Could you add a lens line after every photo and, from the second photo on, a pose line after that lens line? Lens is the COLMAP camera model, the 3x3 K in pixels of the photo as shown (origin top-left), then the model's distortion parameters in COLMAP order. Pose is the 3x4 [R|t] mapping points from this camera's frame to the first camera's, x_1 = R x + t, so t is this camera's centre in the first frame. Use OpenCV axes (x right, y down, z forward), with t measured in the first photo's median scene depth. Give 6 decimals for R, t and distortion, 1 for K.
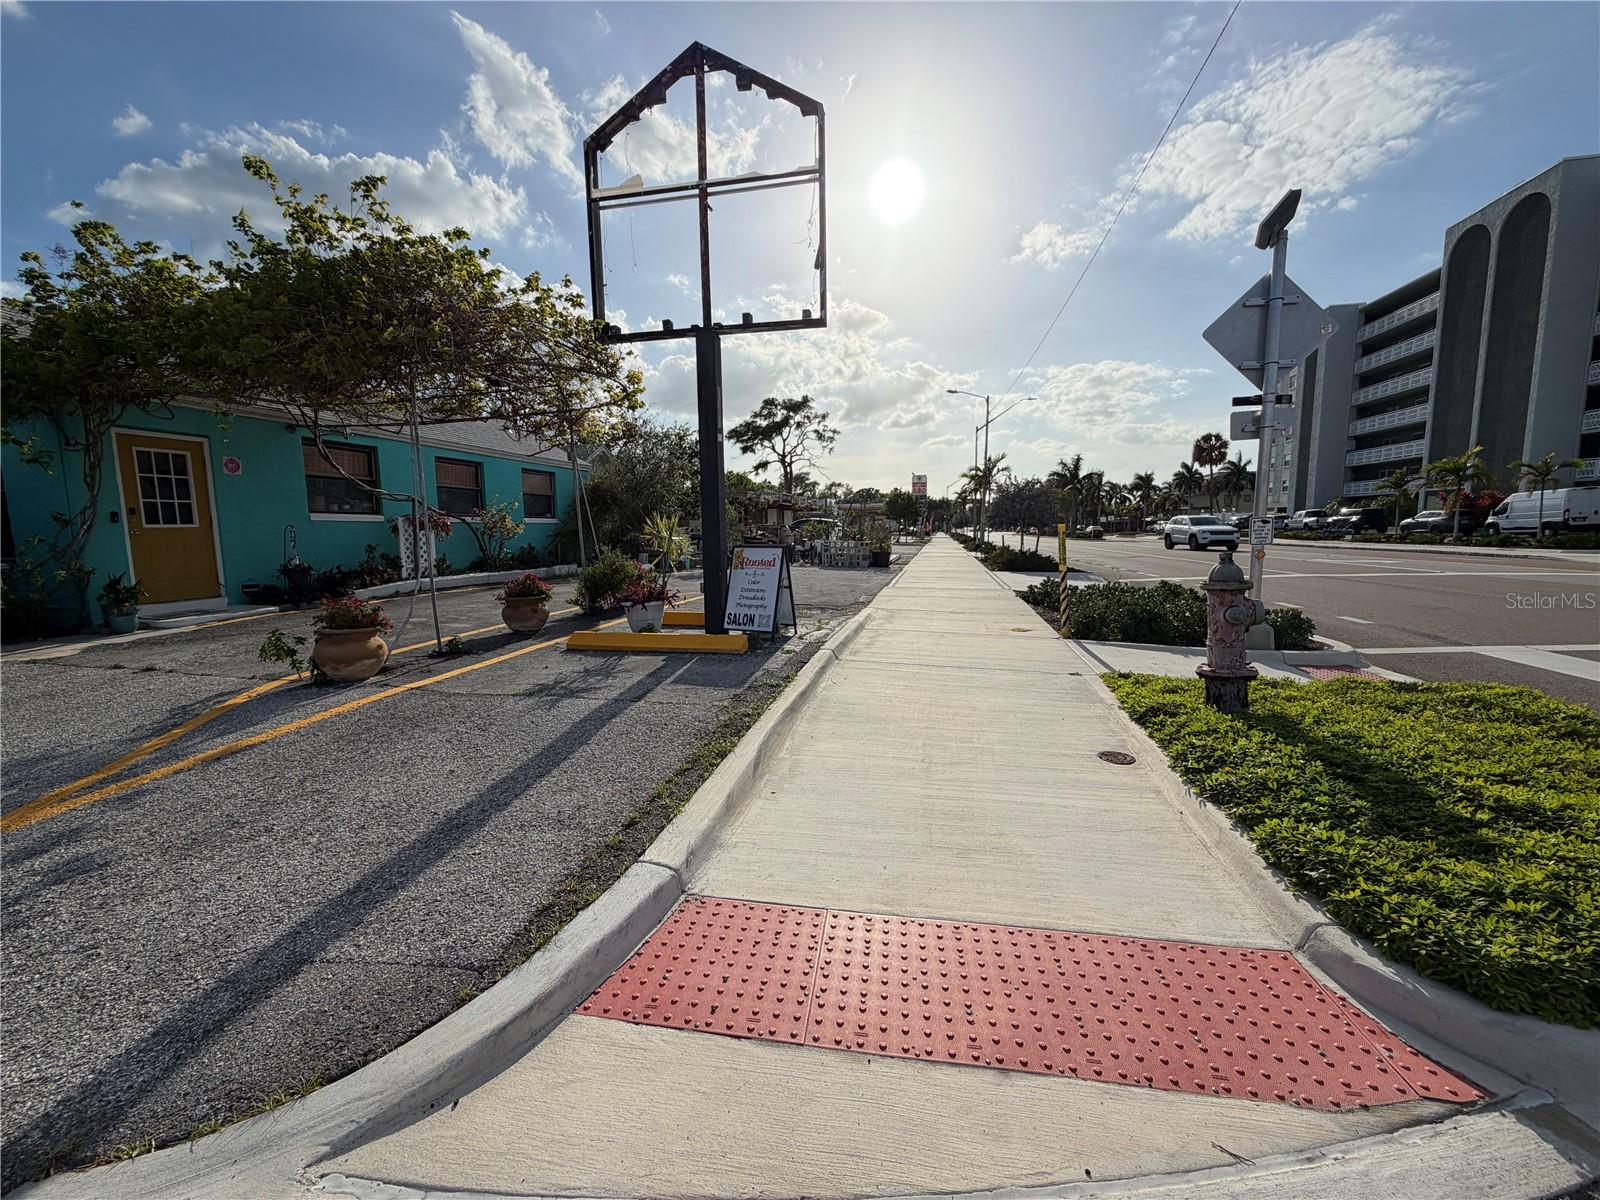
lens RADIAL K [[640.9, 0, 800.0], [0, 640.9, 601.0], [0, 0, 1]] dist [0.000484, 0.000500]
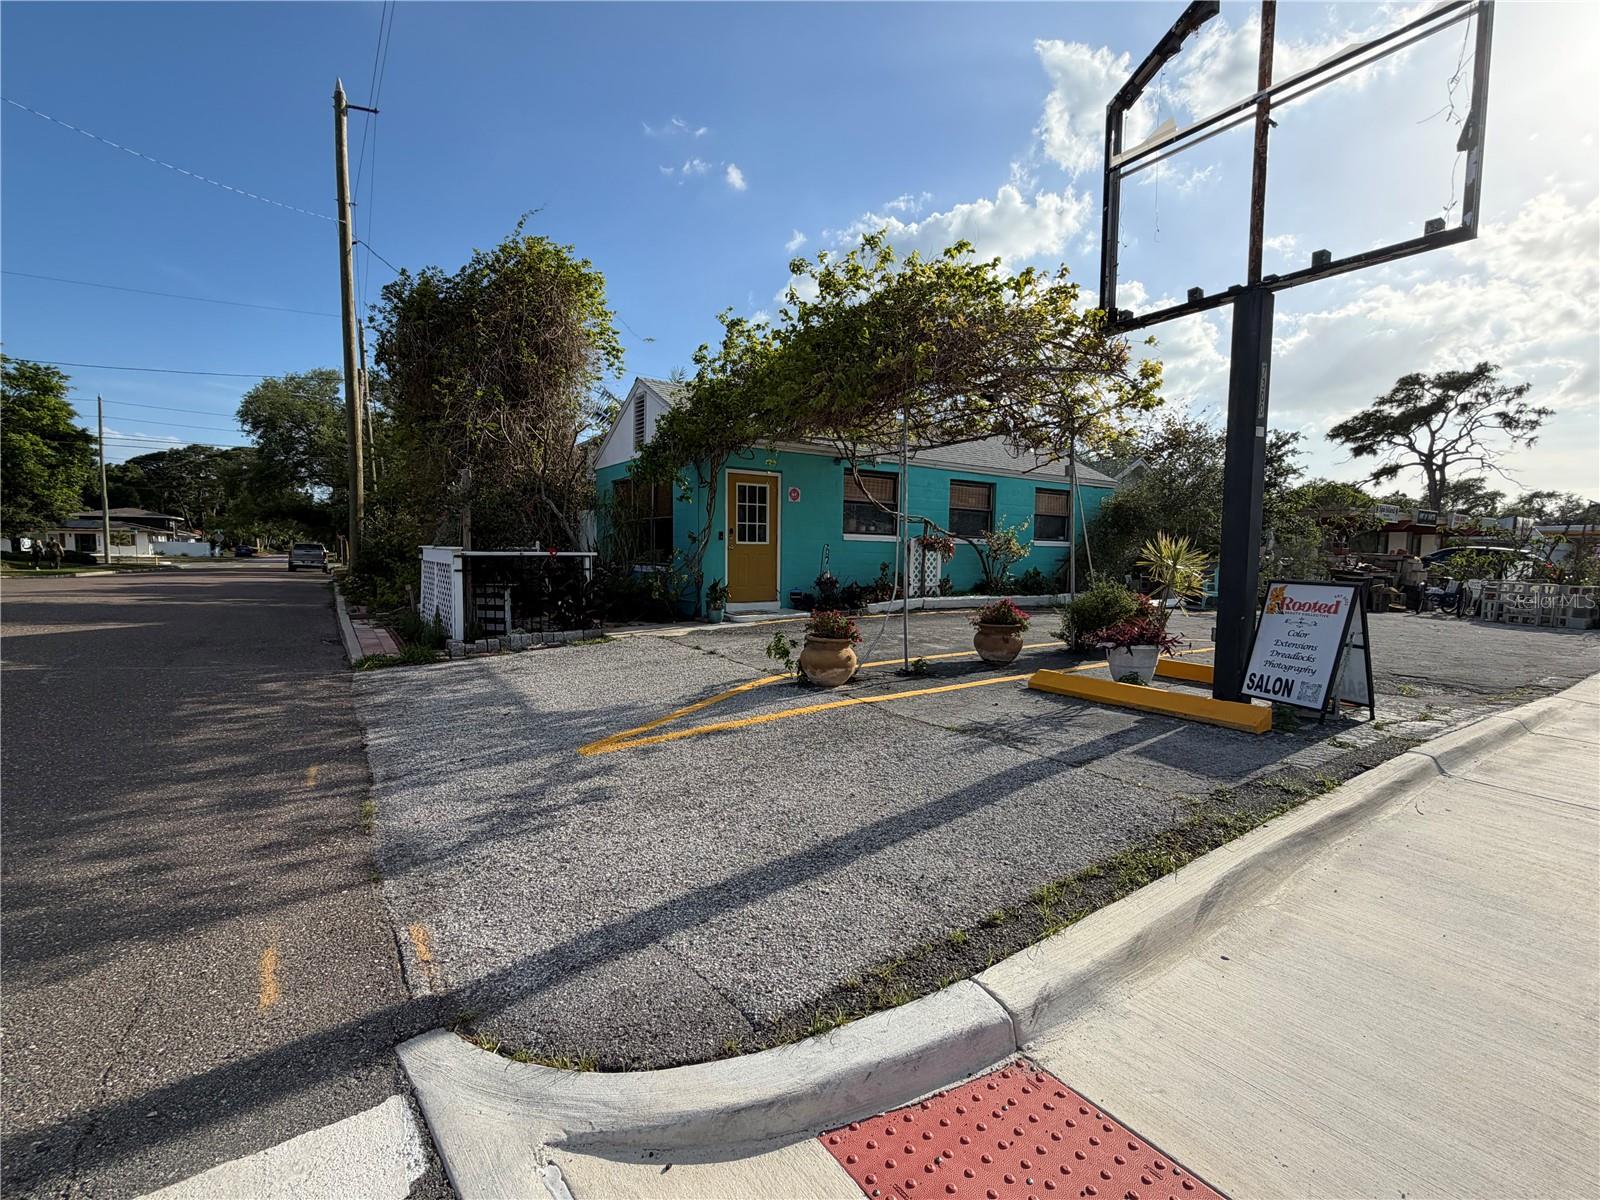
lens RADIAL K [[693.8, 0, 799.9], [0, 693.8, 603.4], [0, 0, 1]] dist [0.002712, -0.000111]
pose [[0.725434, 0.073343, -0.684373, 0.048524], [-0.100839, 0.994903, -0.000267, -0.007745], [0.680865, 0.069205, 0.729132, 0.077986]]
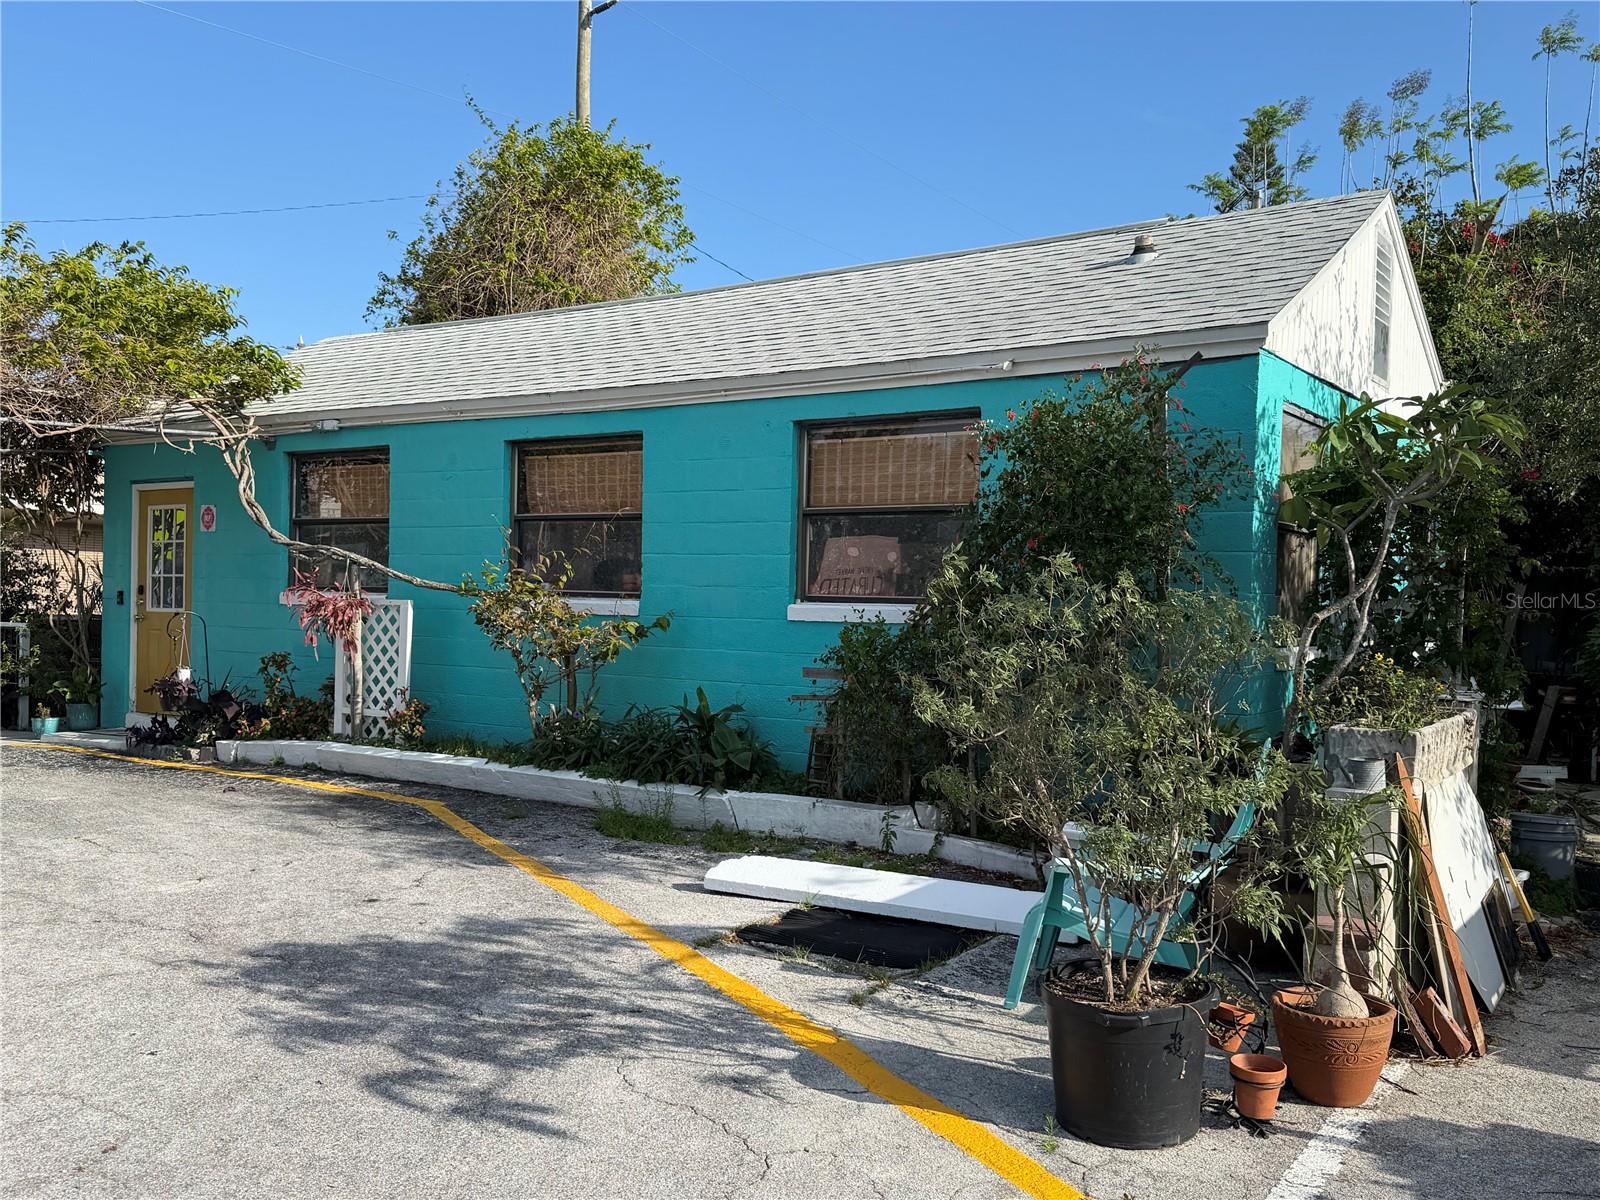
lens RADIAL K [[1405.9, 0, 800.5], [0, 1405.9, 613.7], [0, 0, 1]] dist [0.156048, -0.276232]
pose [[-0.390807, 0.013483, -0.920374, 0.257646], [-0.117744, 0.990946, 0.064513, -0.353565], [0.912911, 0.133581, -0.385681, 2.674809]]
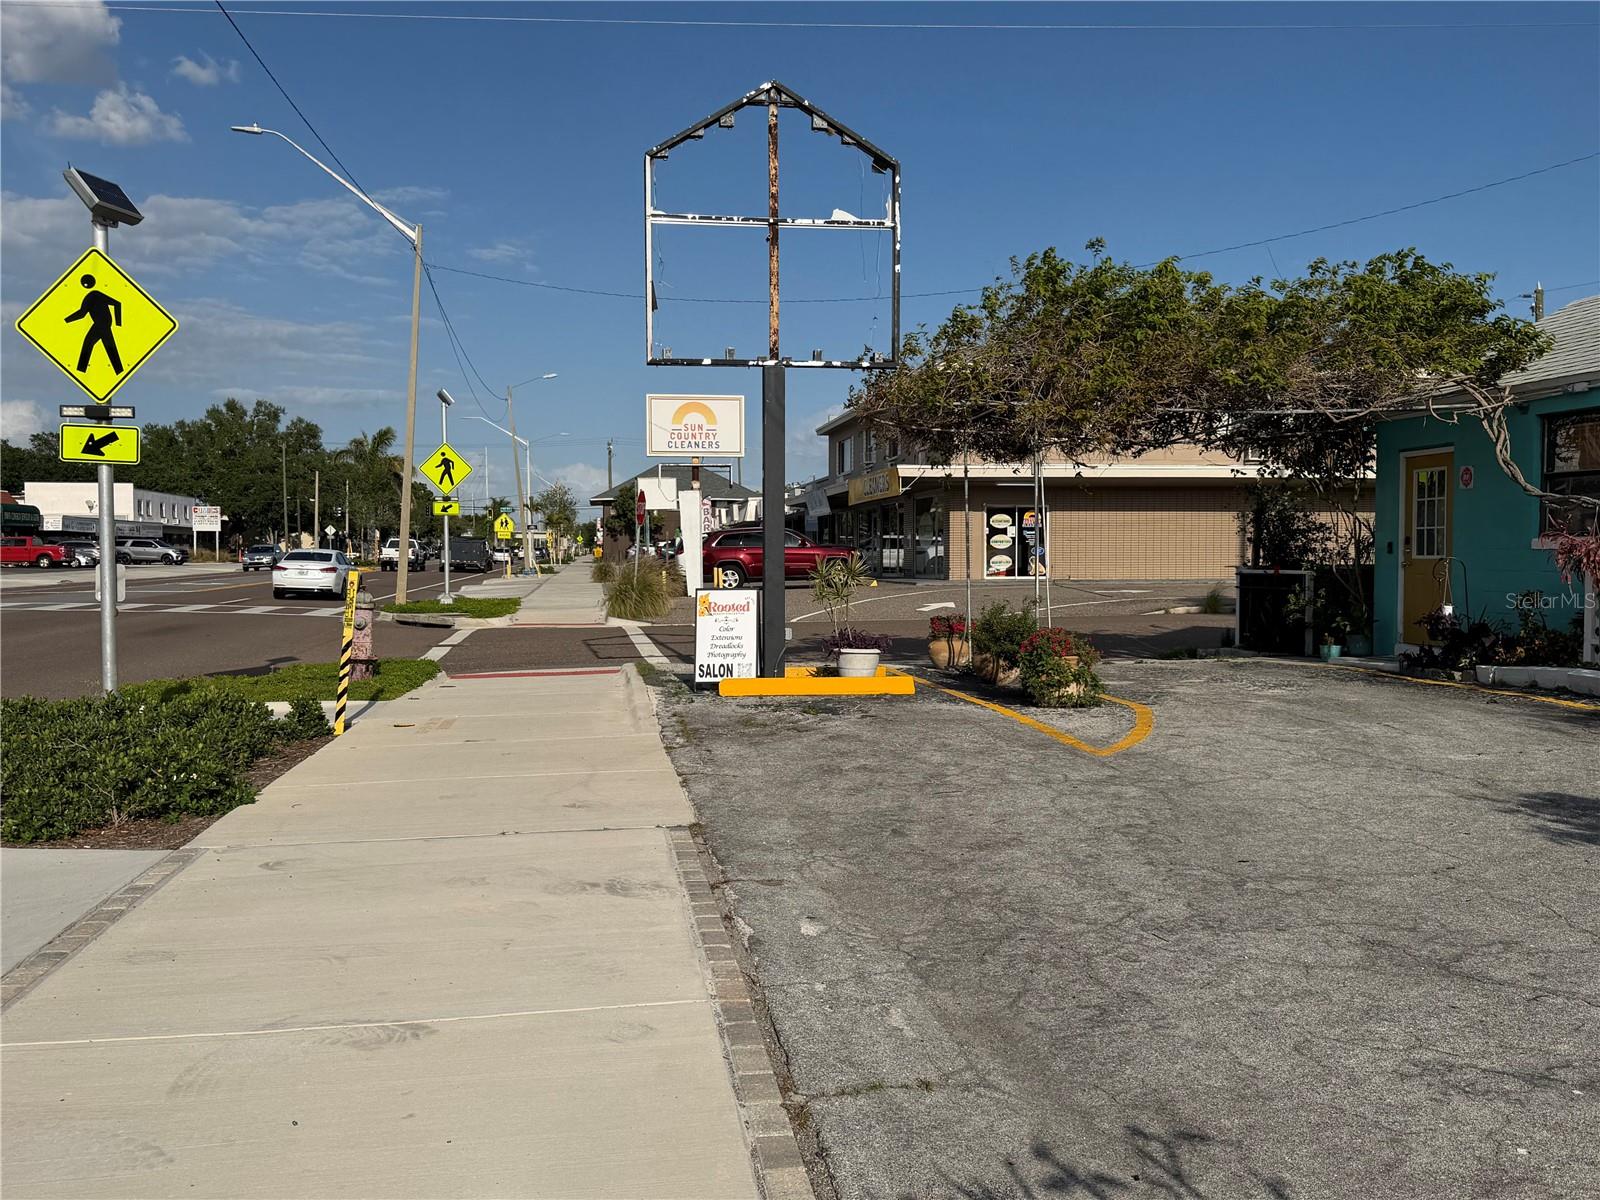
lens RADIAL K [[1405.9, 0, 800.5], [0, 1405.9, 613.7], [0, 0, 1]] dist [0.156048, -0.276232]
pose [[-0.935391, 0.033360, -0.352039, 0.552981], [-0.022835, 0.987764, 0.154275, -0.373477], [0.352878, 0.152346, -0.923183, 2.914906]]
